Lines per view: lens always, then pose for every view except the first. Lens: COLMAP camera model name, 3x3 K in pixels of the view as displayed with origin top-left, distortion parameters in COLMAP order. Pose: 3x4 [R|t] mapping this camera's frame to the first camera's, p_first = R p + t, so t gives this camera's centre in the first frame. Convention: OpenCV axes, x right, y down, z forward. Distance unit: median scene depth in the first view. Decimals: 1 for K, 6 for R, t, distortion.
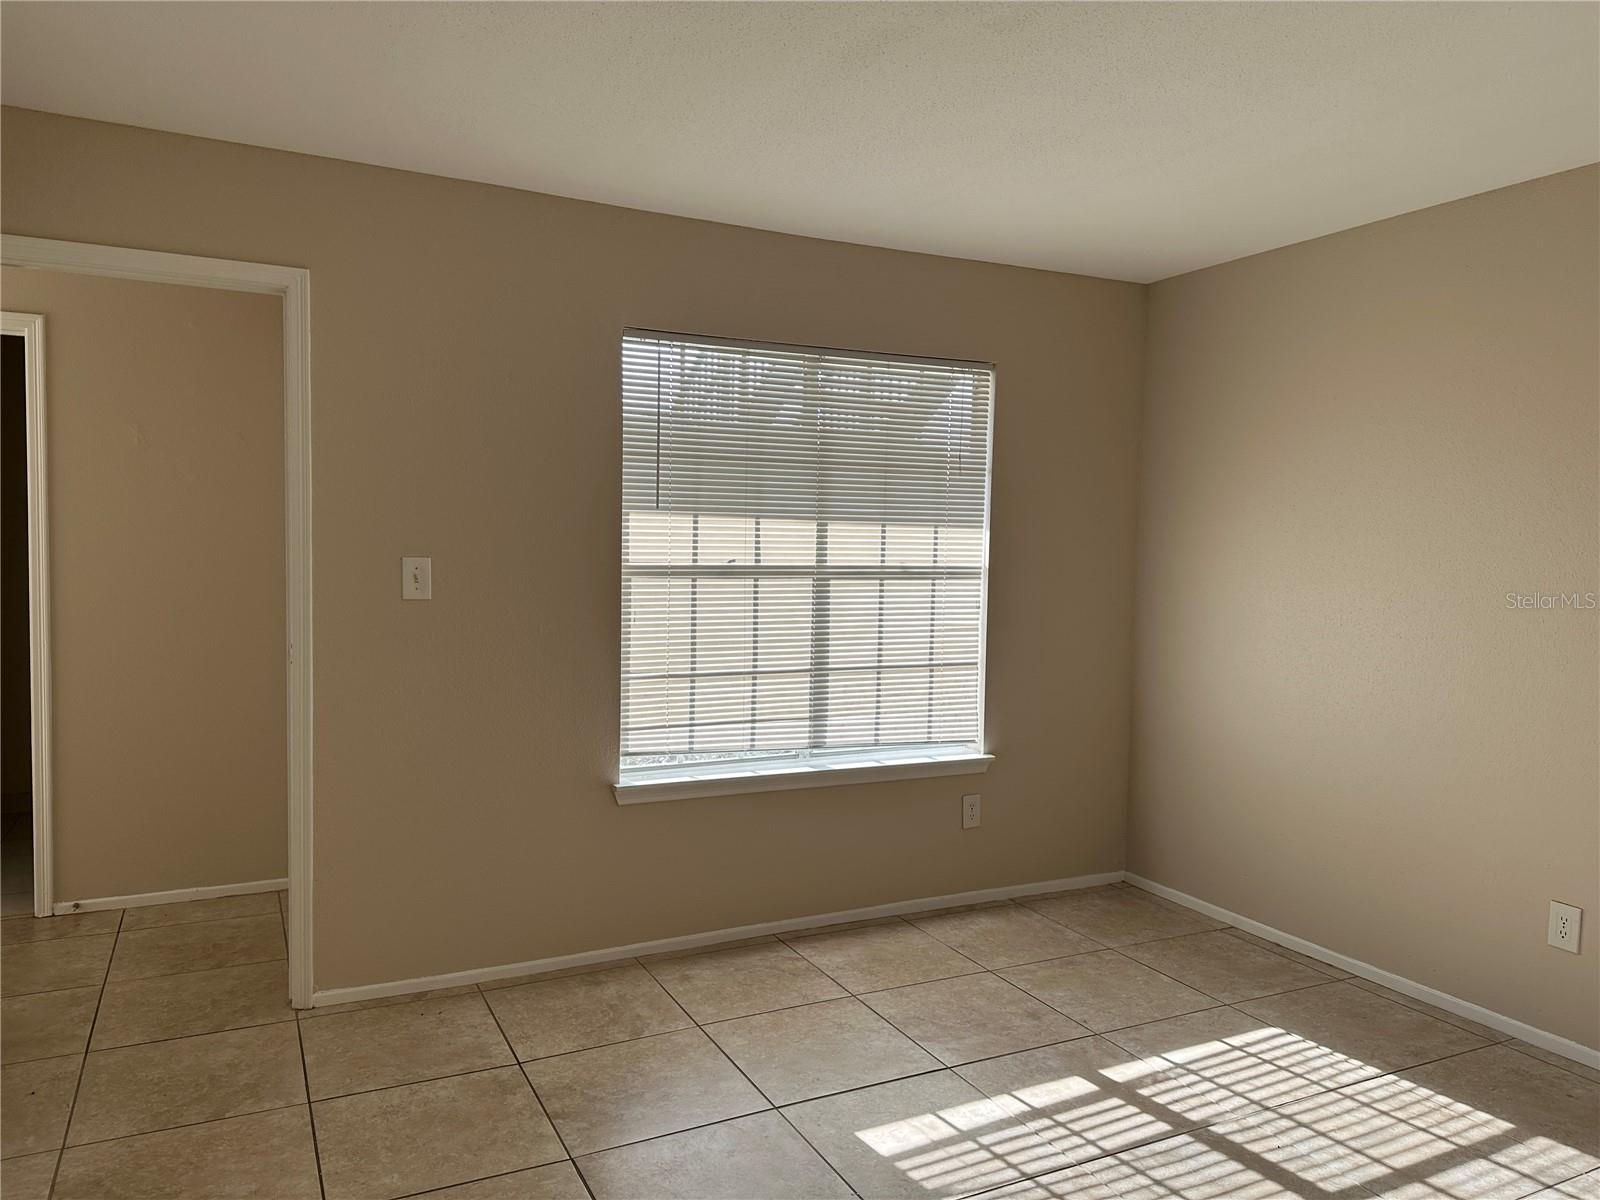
lens RADIAL K [[1121.4, 0, 804.6], [0, 1121.4, 597.6], [0, 0, 1]] dist [0.053795, -0.023730]
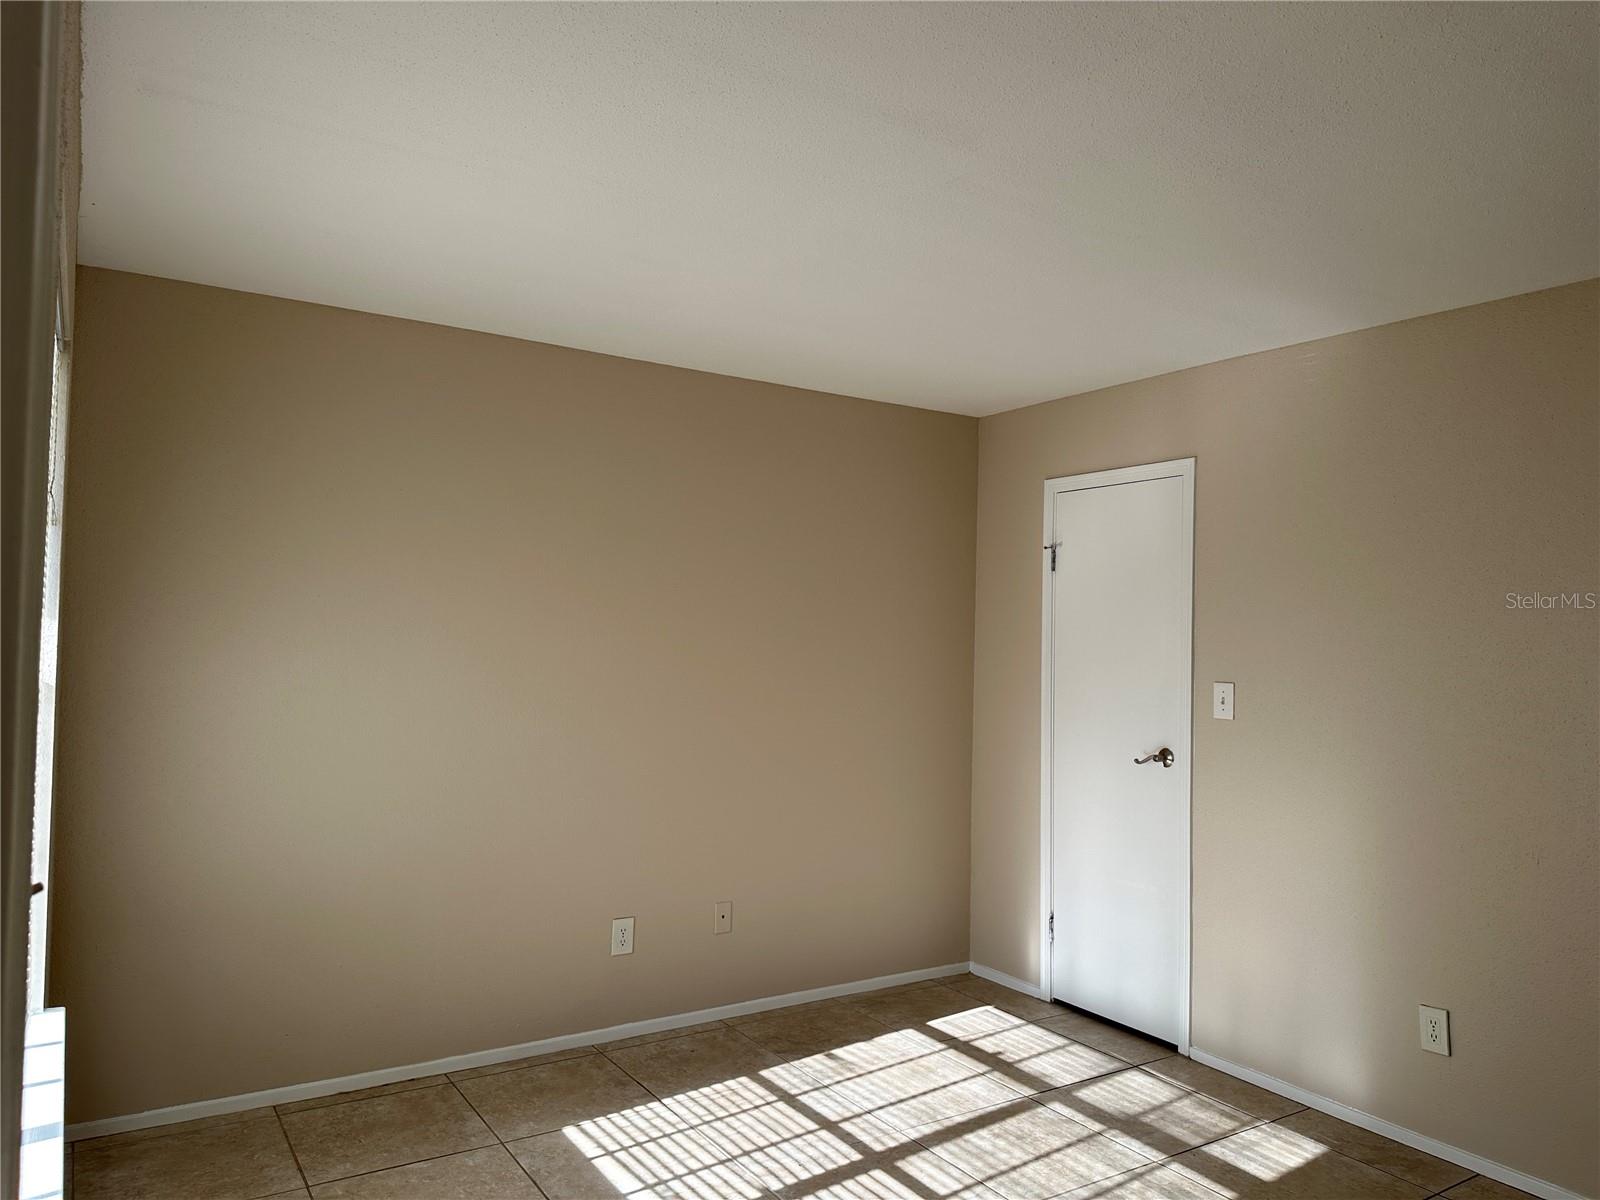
lens RADIAL K [[1121.4, 0, 805.0], [0, 1121.4, 598.2], [0, 0, 1]] dist [0.053795, -0.023730]
pose [[-0.113351, 0.025866, 0.993218, -0.679853], [0.015666, 0.999583, -0.024244, -0.064240], [-0.993431, 0.012812, -0.113709, 1.007864]]
